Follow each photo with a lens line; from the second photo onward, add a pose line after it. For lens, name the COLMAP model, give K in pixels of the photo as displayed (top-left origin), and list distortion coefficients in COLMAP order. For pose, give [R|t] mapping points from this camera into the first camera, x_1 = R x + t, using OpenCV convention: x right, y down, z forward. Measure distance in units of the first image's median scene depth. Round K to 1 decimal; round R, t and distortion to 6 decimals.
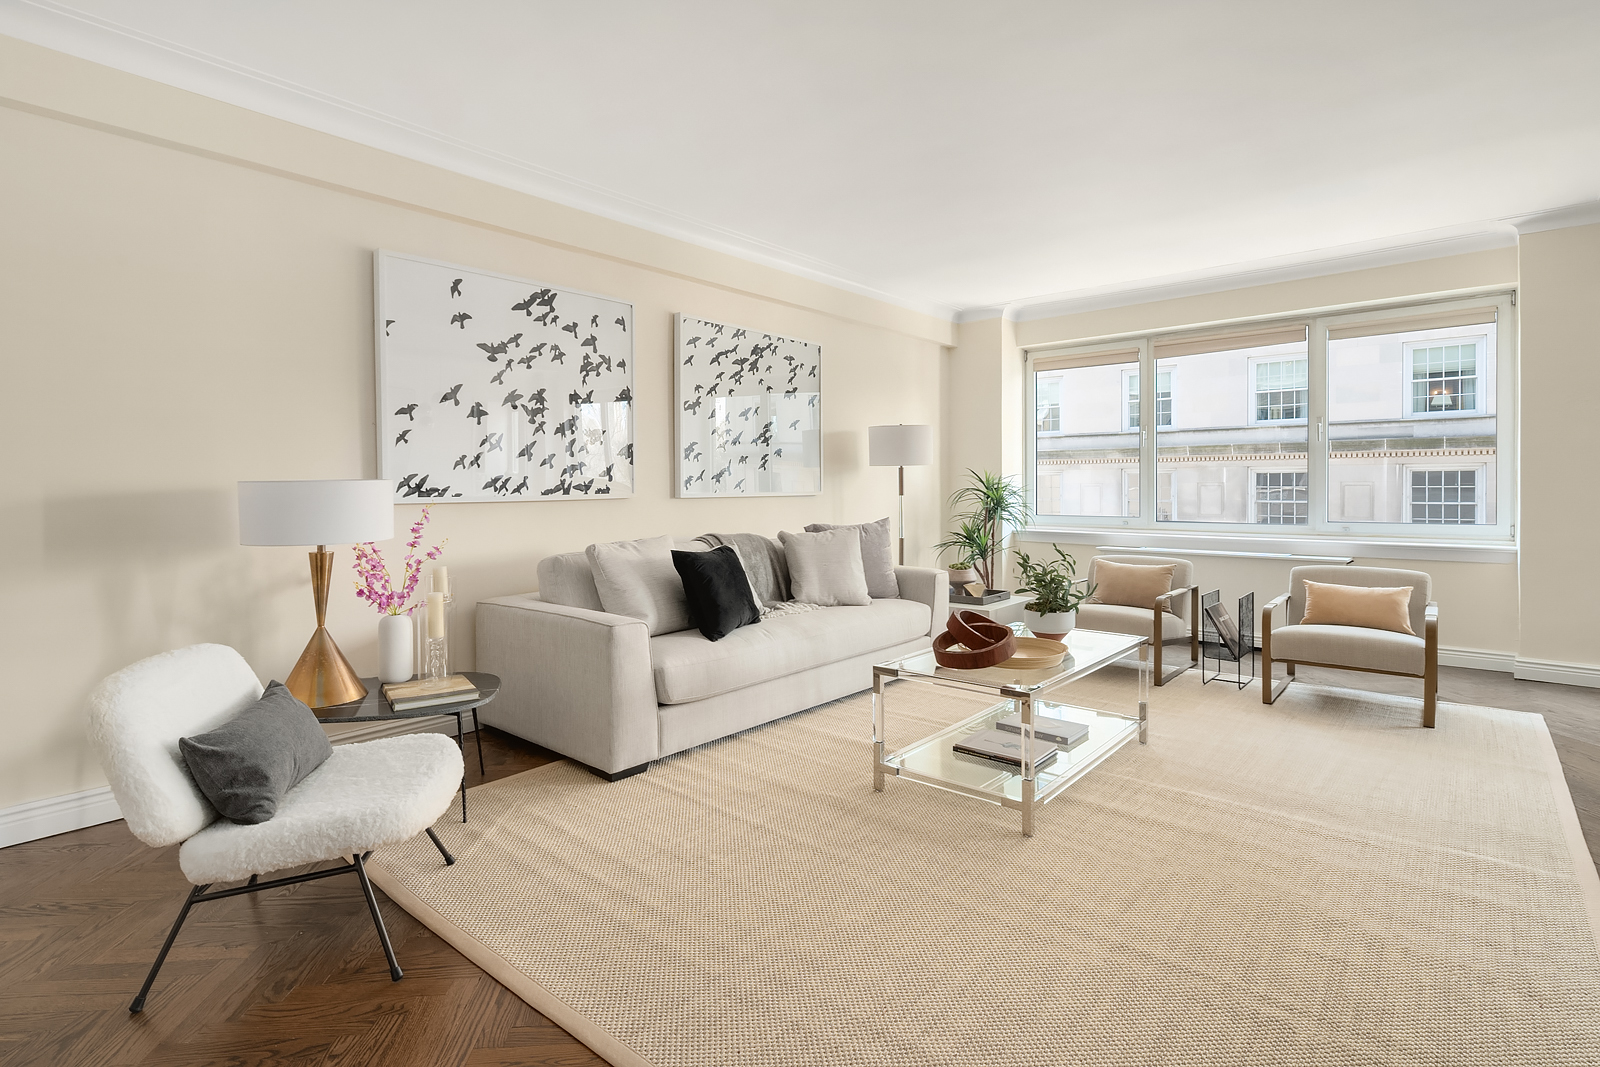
lens RADIAL K [[793.4, 0, 794.2], [0, 793.4, 488.9], [0, 0, 1]] dist [0.014248, -0.009632]
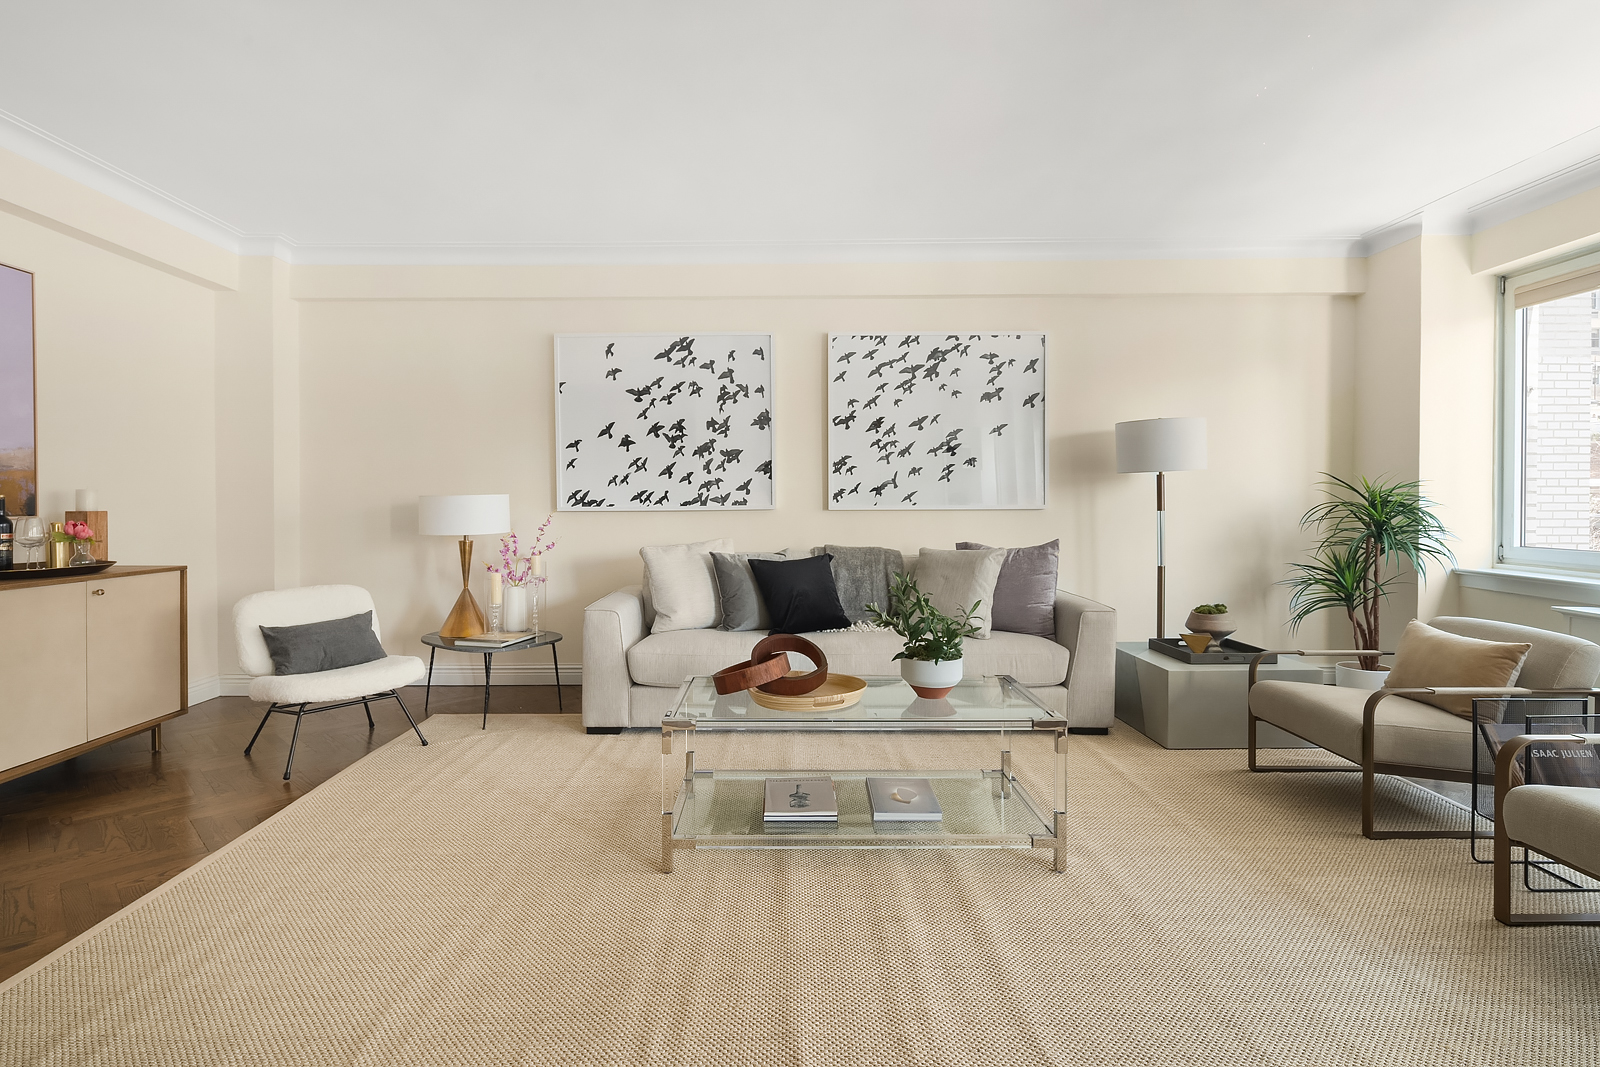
lens RADIAL K [[793.4, 0, 790.7], [0, 793.4, 508.5], [0, 0, 1]] dist [0.014248, -0.009632]
pose [[0.646542, 0.009679, -0.762817, 0.691848], [-0.003014, 0.999944, 0.010133, -0.001164], [0.762872, -0.004253, 0.646535, 0.320287]]
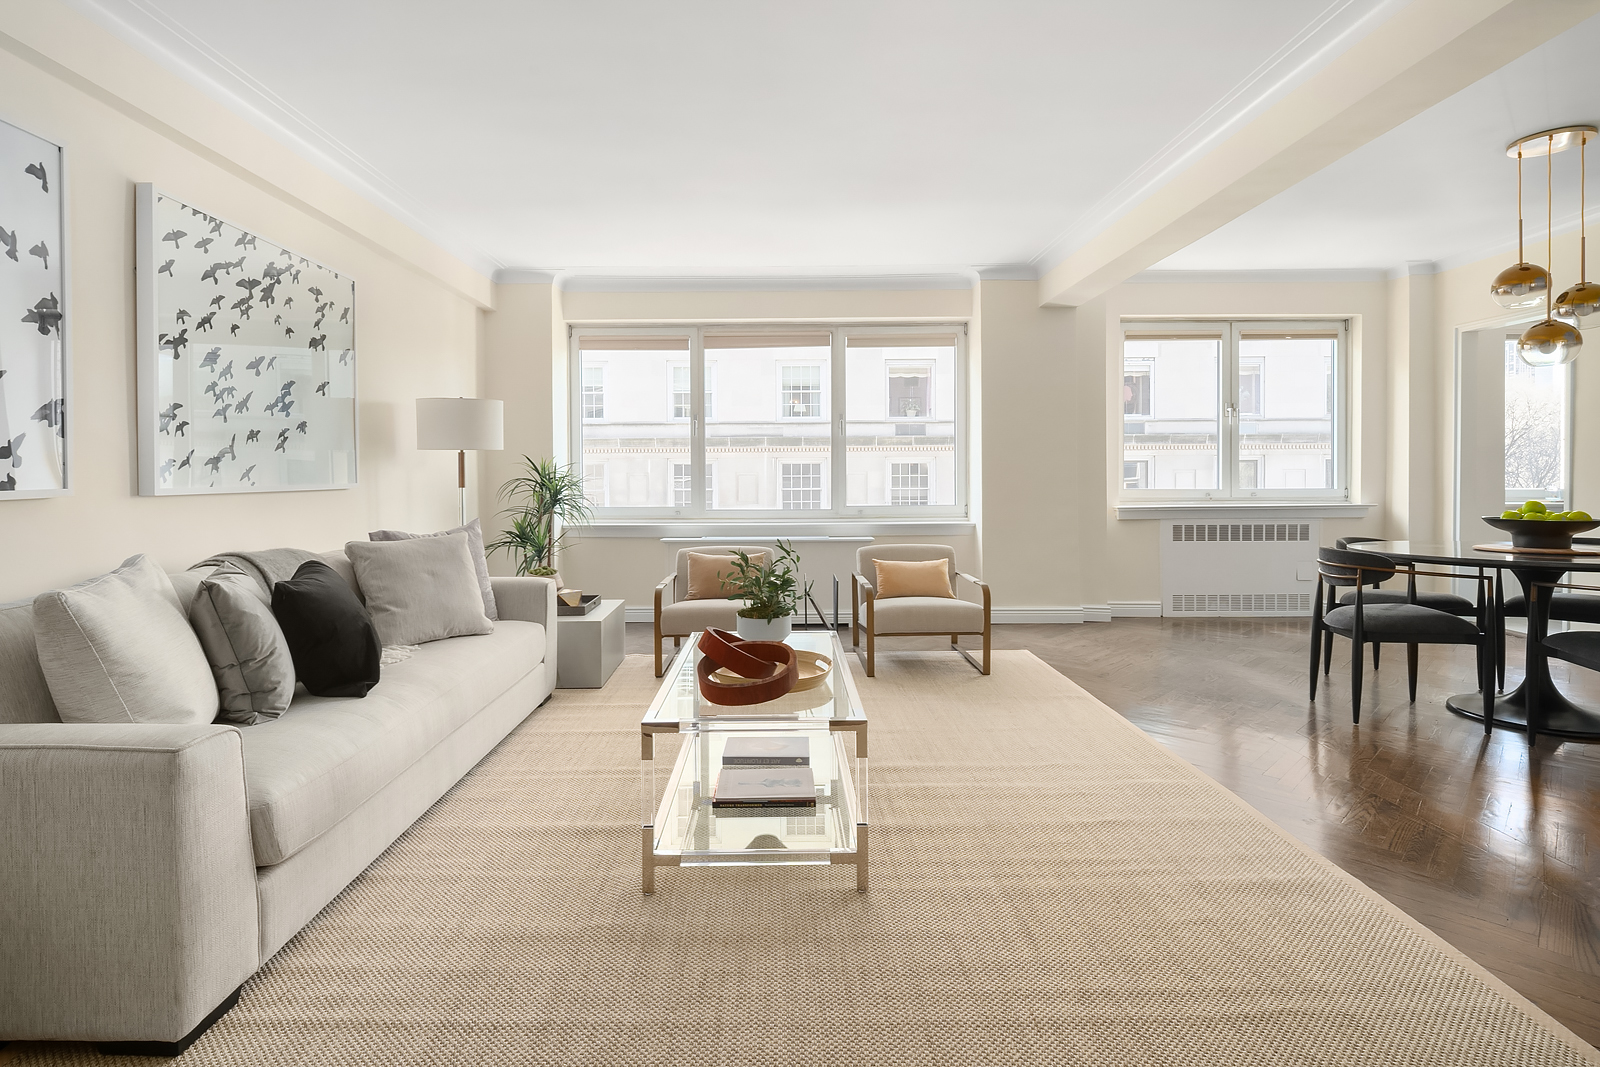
lens RADIAL K [[793.4, 0, 788.7], [0, 793.4, 482.7], [0, 0, 1]] dist [0.014248, -0.009632]
pose [[0.753431, -0.008077, 0.657478, -0.198356], [0.005012, 0.999966, 0.006541, -0.000230], [-0.657508, -0.001632, 0.753445, 0.265296]]
